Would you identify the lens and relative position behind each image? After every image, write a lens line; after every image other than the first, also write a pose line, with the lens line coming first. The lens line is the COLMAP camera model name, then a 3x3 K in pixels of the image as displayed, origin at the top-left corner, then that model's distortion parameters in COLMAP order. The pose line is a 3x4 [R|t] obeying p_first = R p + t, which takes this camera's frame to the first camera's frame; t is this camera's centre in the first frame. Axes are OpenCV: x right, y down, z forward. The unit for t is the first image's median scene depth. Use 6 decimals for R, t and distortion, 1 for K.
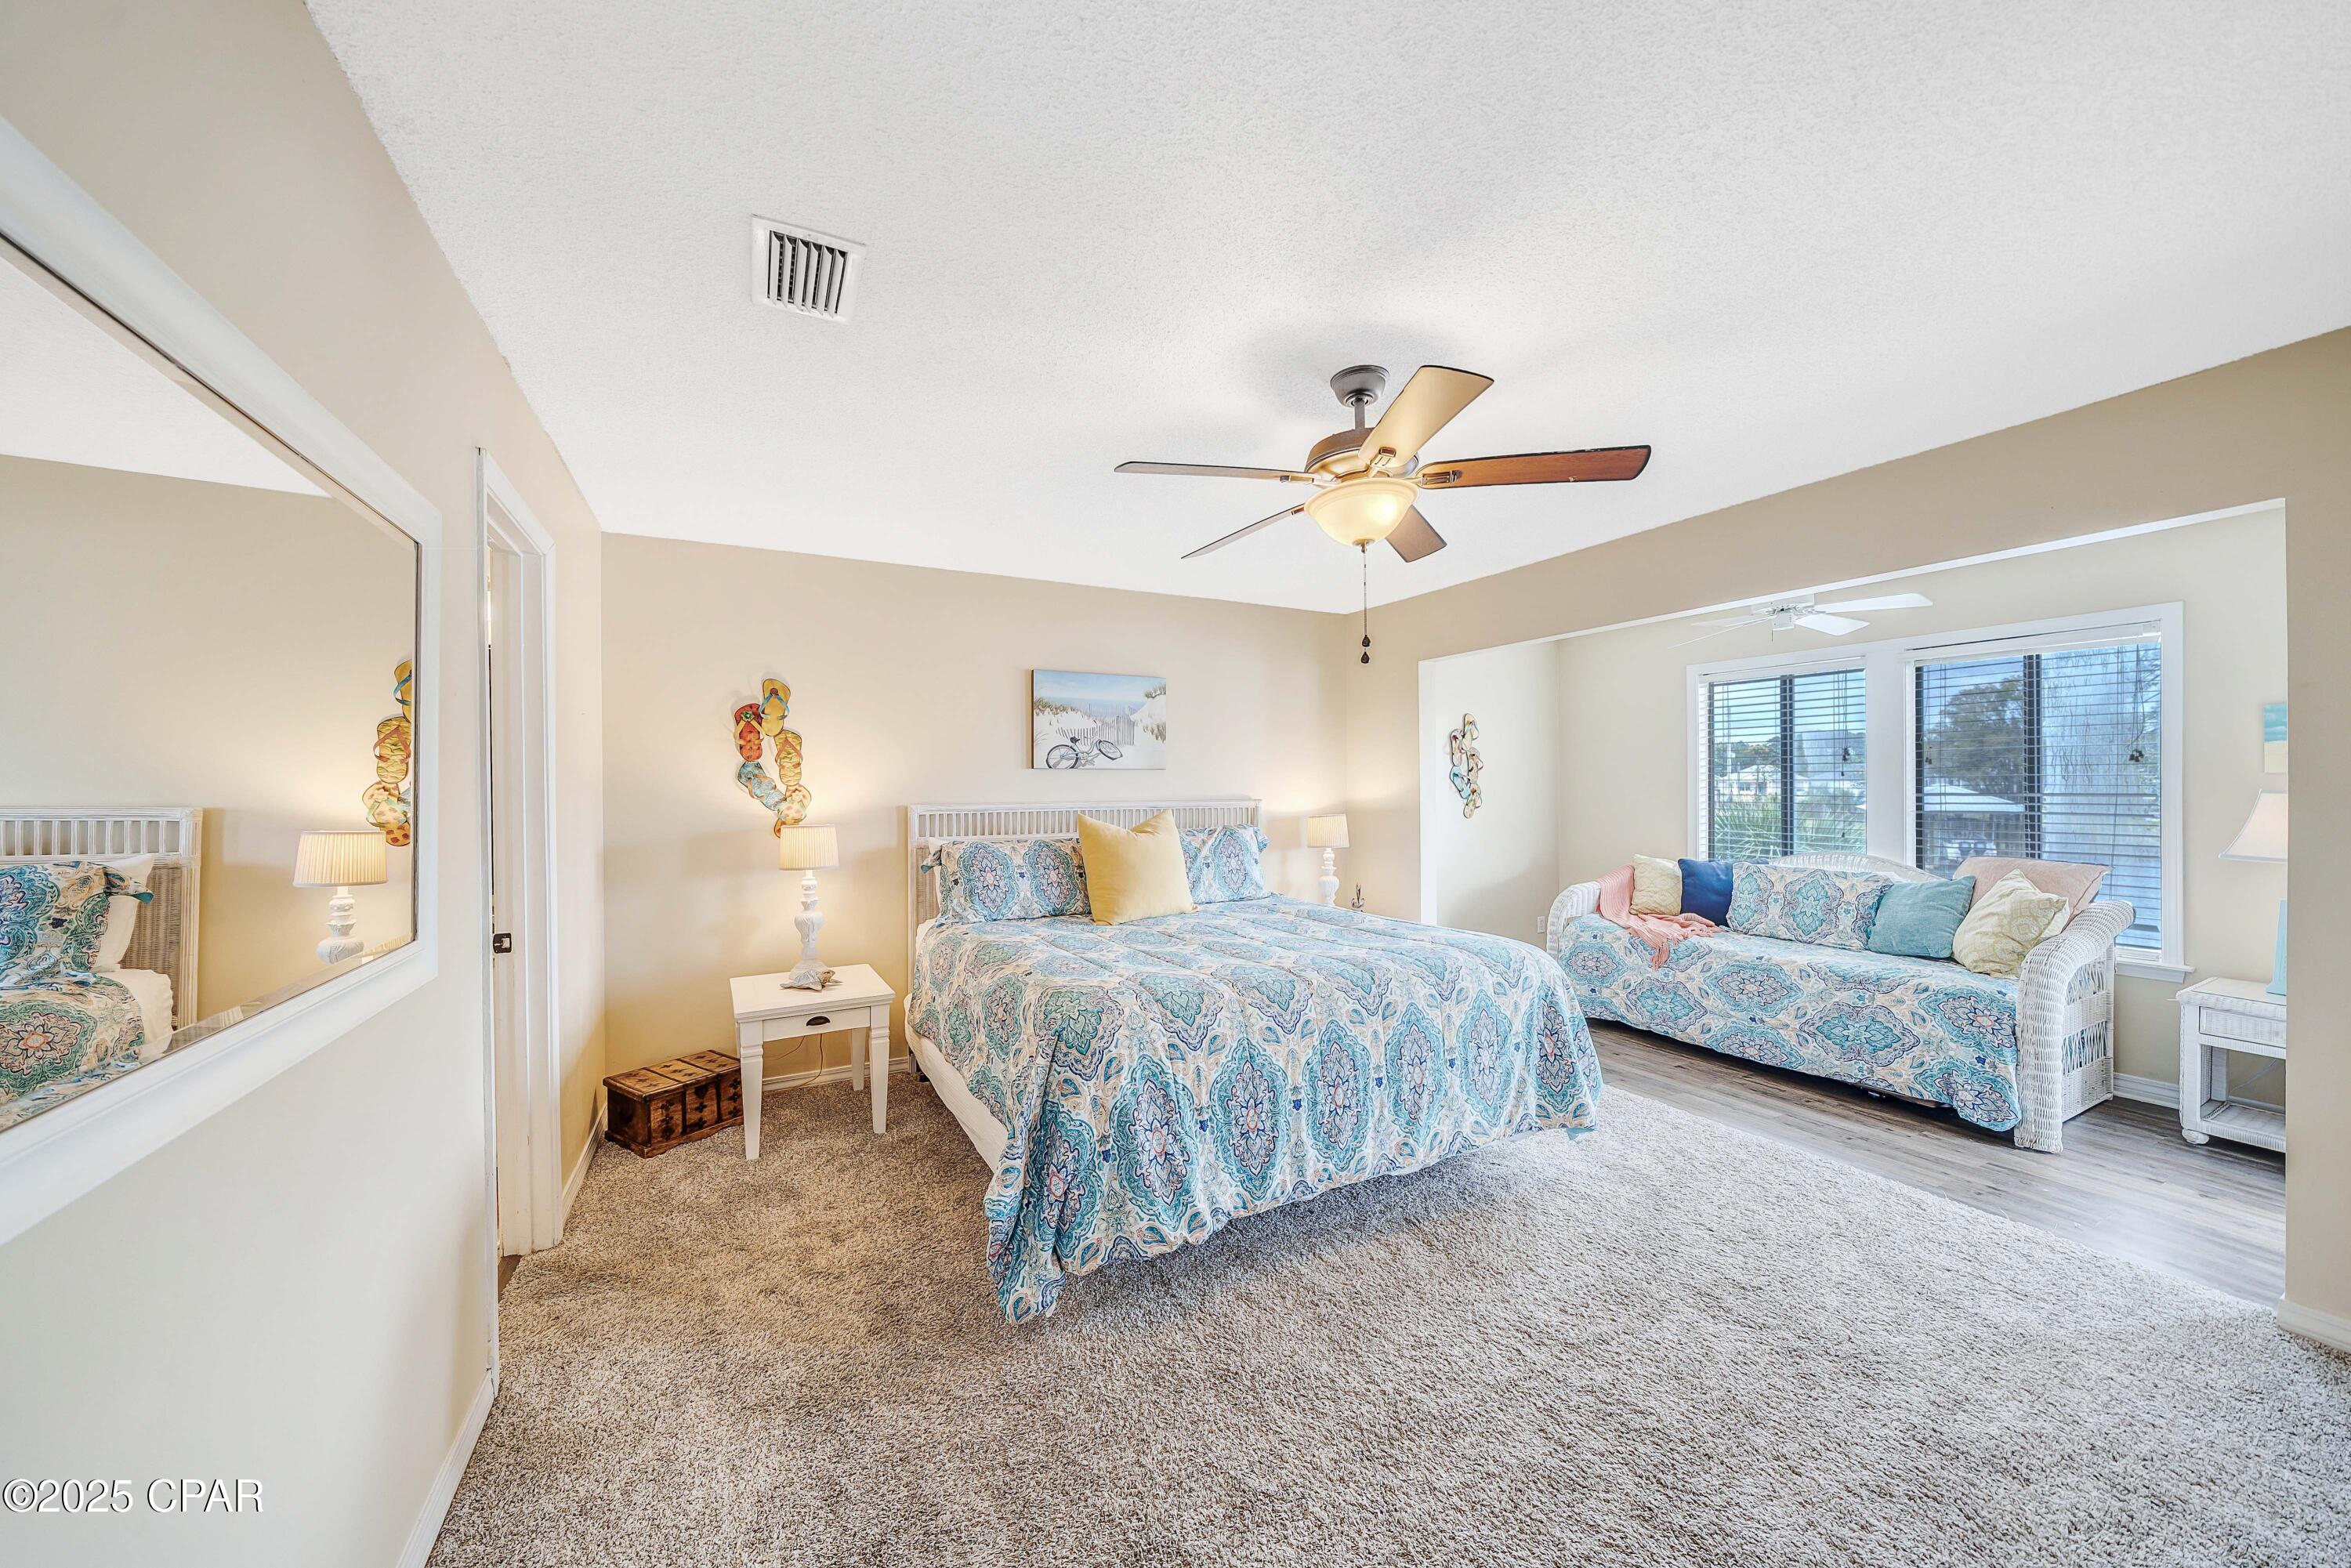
lens RADIAL K [[845.9, 0, 1177.1], [0, 845.9, 753.5], [0, 0, 1]] dist [-0.002822, -0.000236]
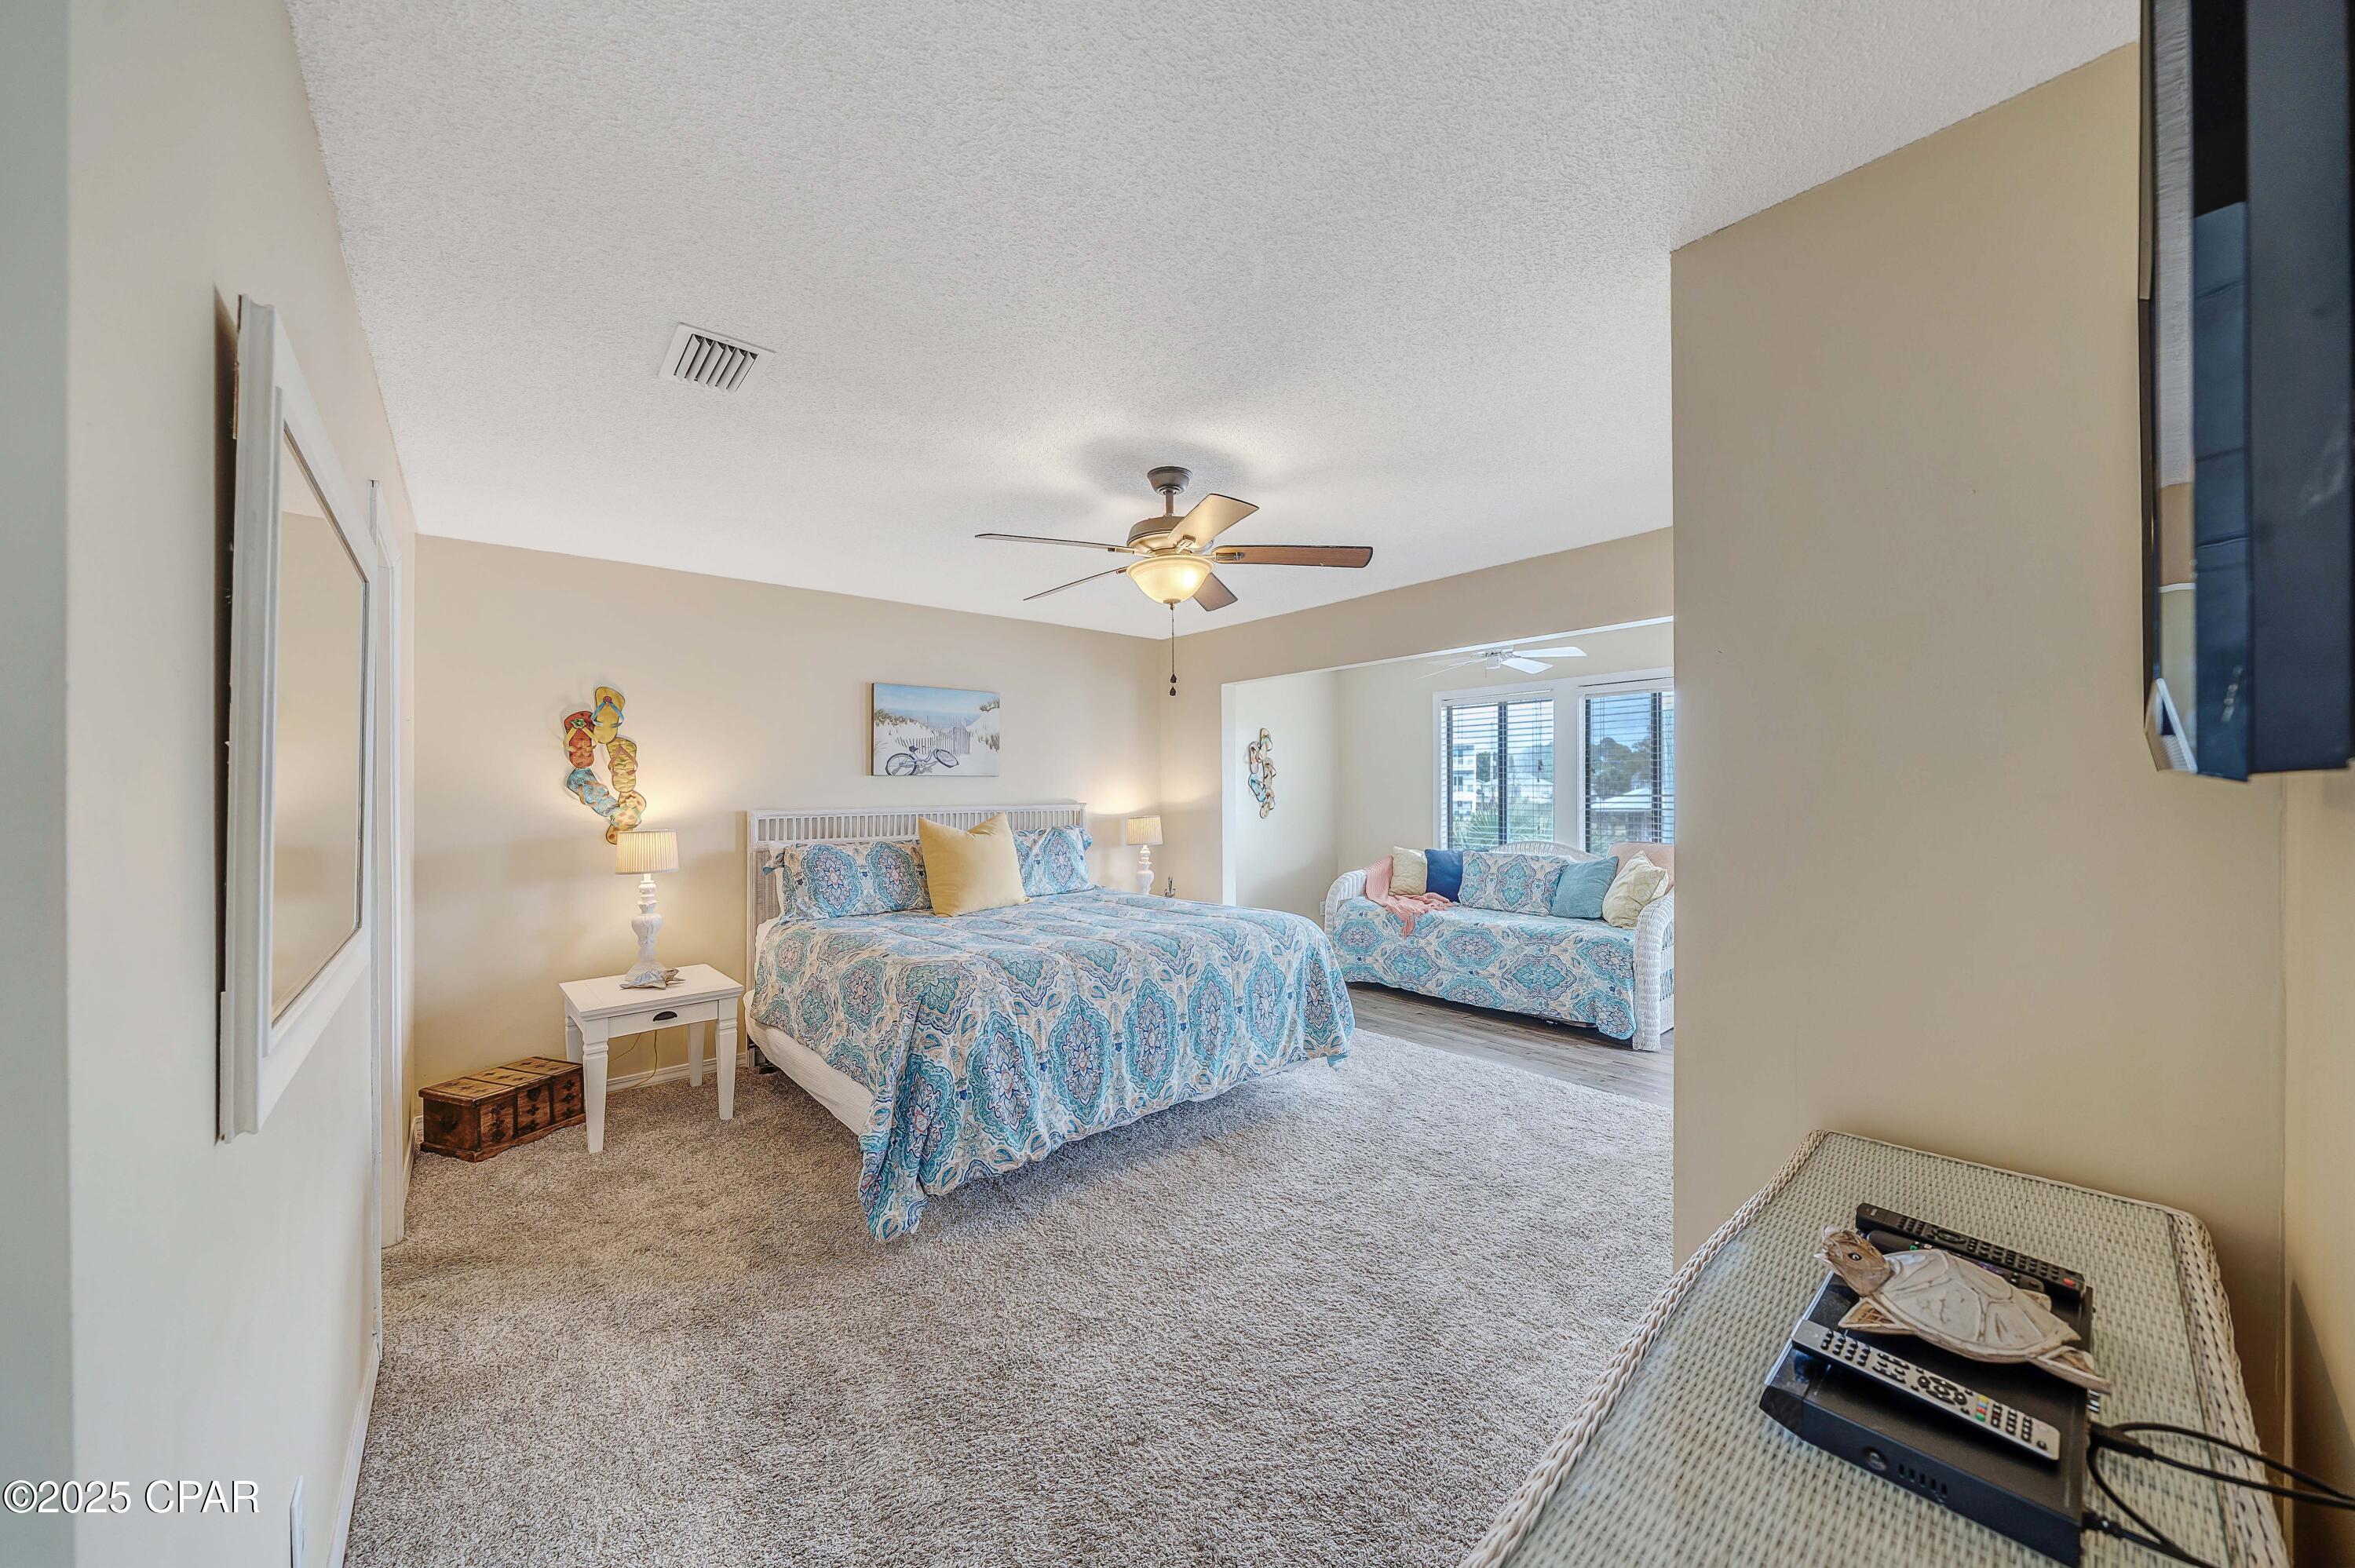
lens RADIAL K [[796.8, 0, 1171.9], [0, 796.8, 774.9], [0, 0, 1]] dist [-0.010965, -0.000042]
pose [[0.977973, 0.001231, 0.208730, -0.017501], [-0.004965, 0.999837, 0.017367, -0.003608], [-0.208674, -0.018021, 0.977819, -0.102883]]
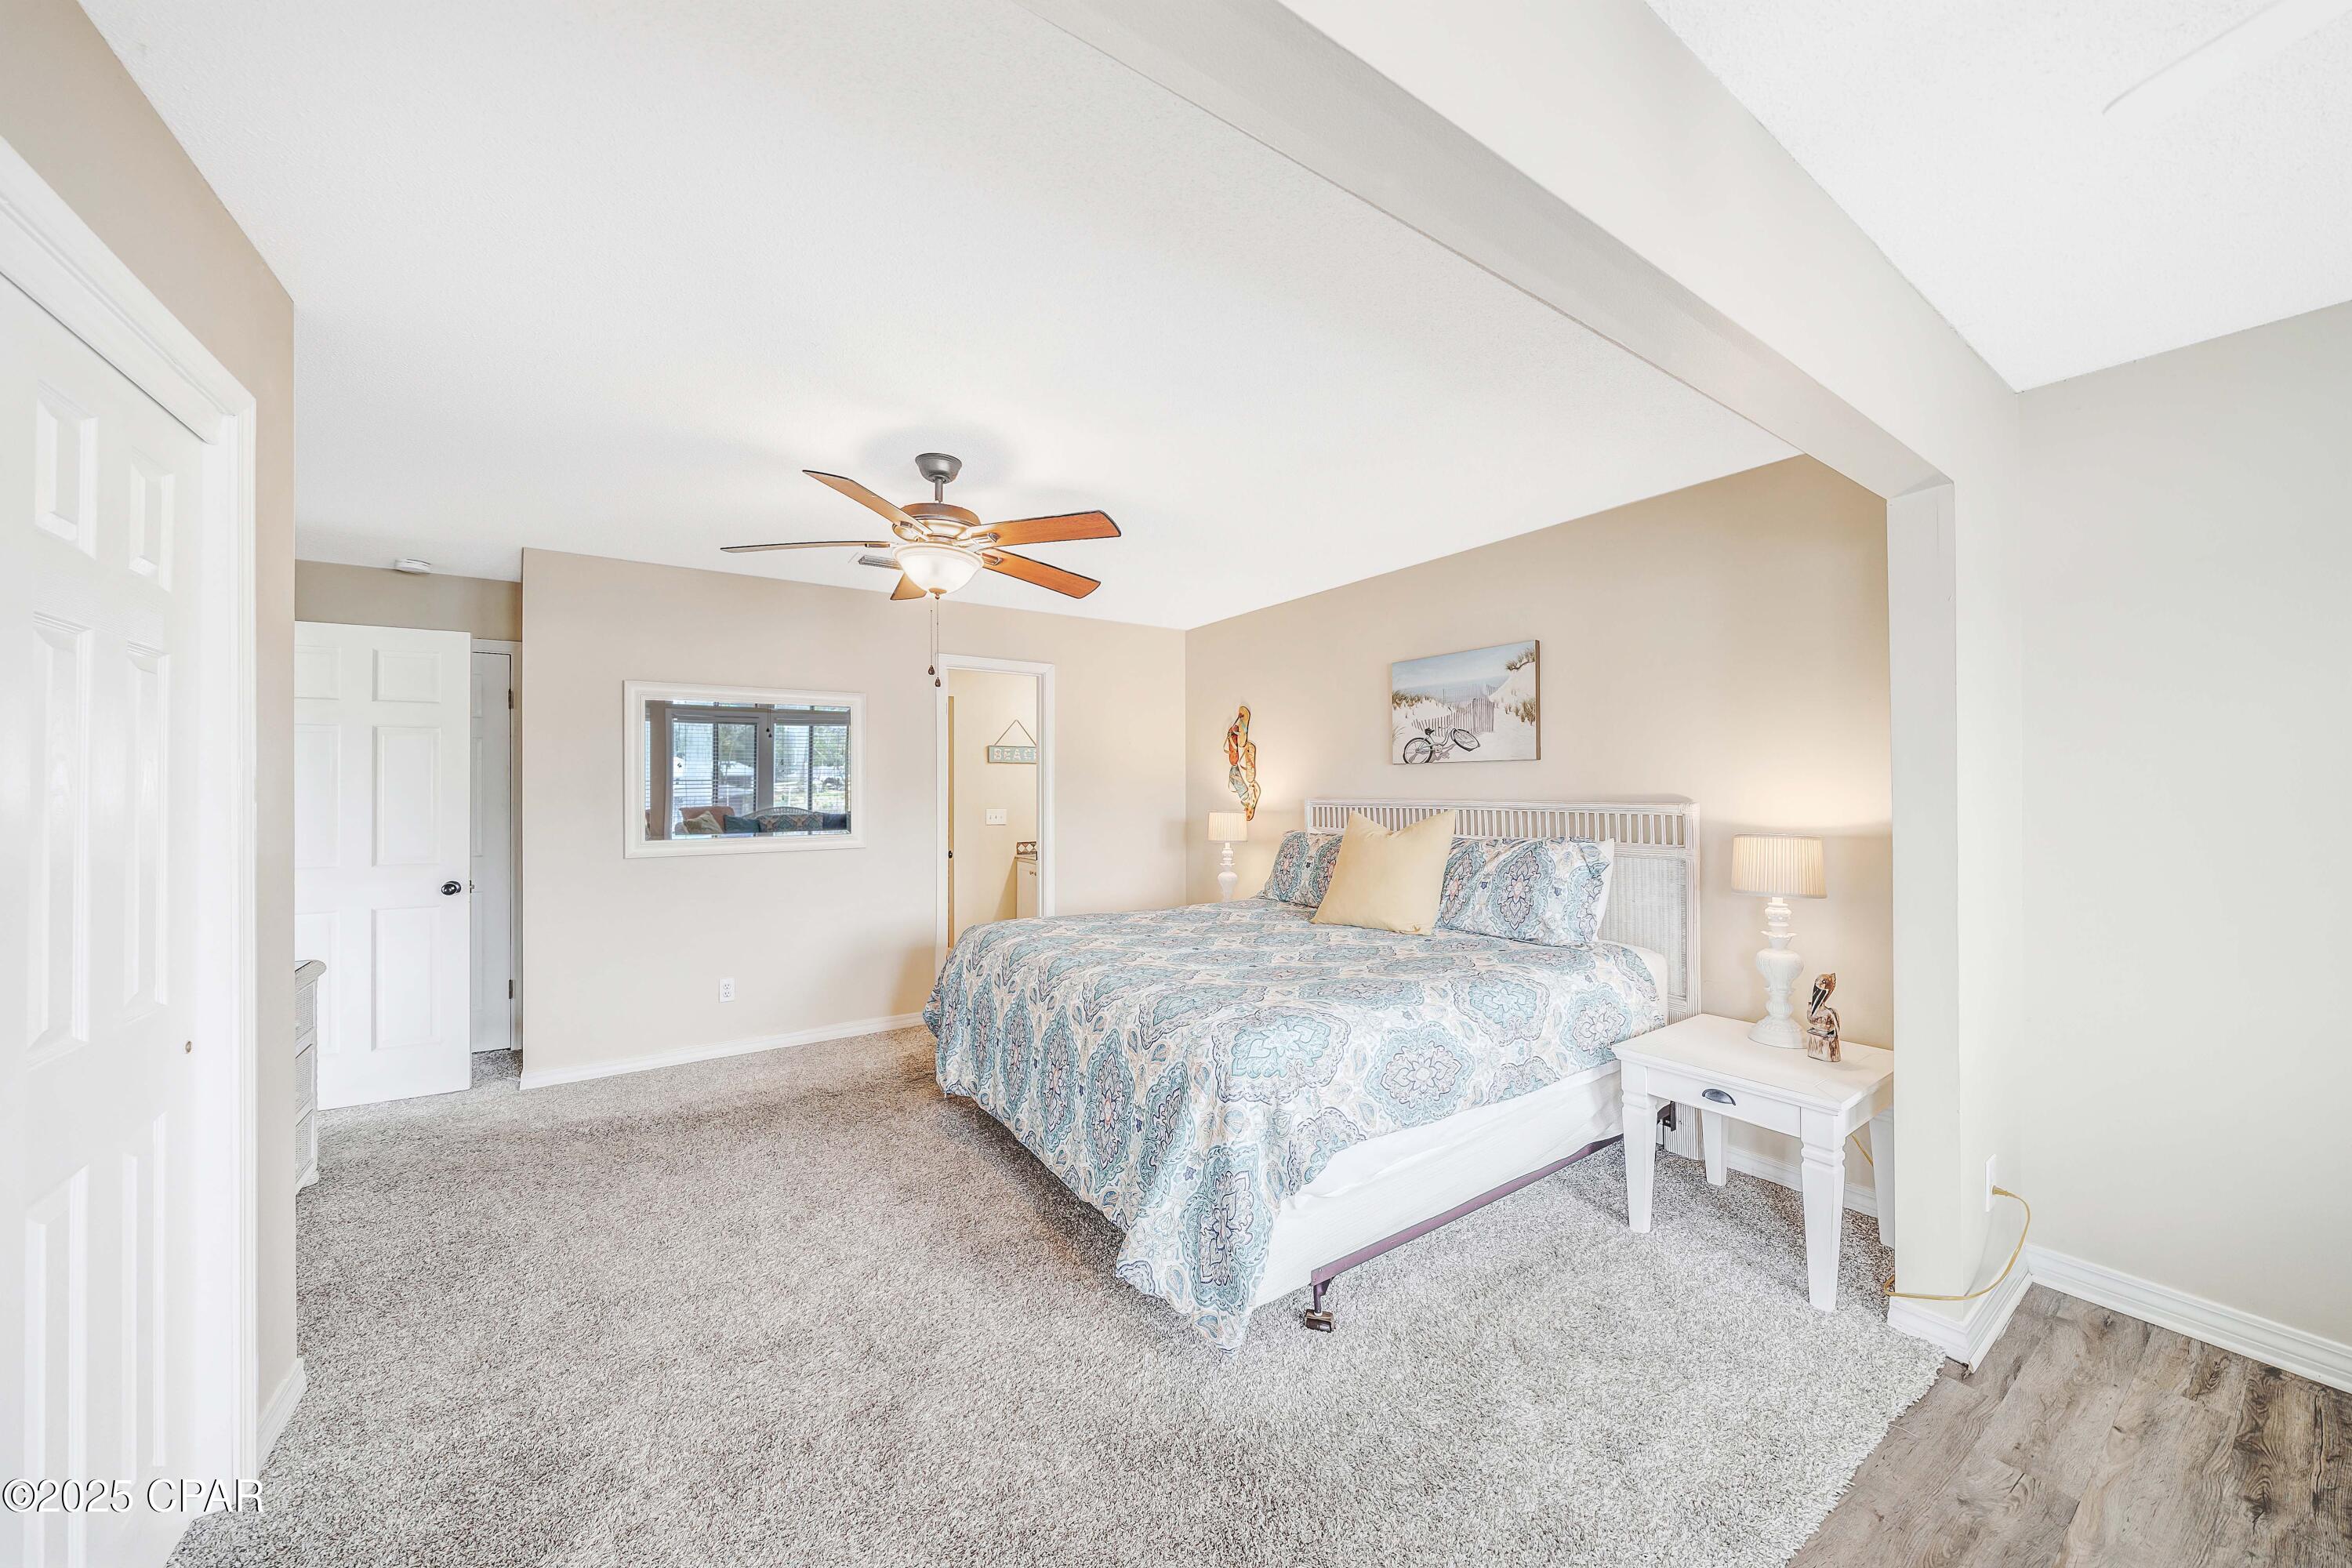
lens RADIAL K [[812.8, 0, 1171.0], [0, 812.8, 786.3], [0, 0, 1]] dist [-0.001077, 0.000075]
pose [[0.101178, 0.002573, -0.994865, 1.206105], [0.037798, 0.999265, 0.006429, 0.044874], [0.994150, -0.038254, 0.101006, 1.058789]]
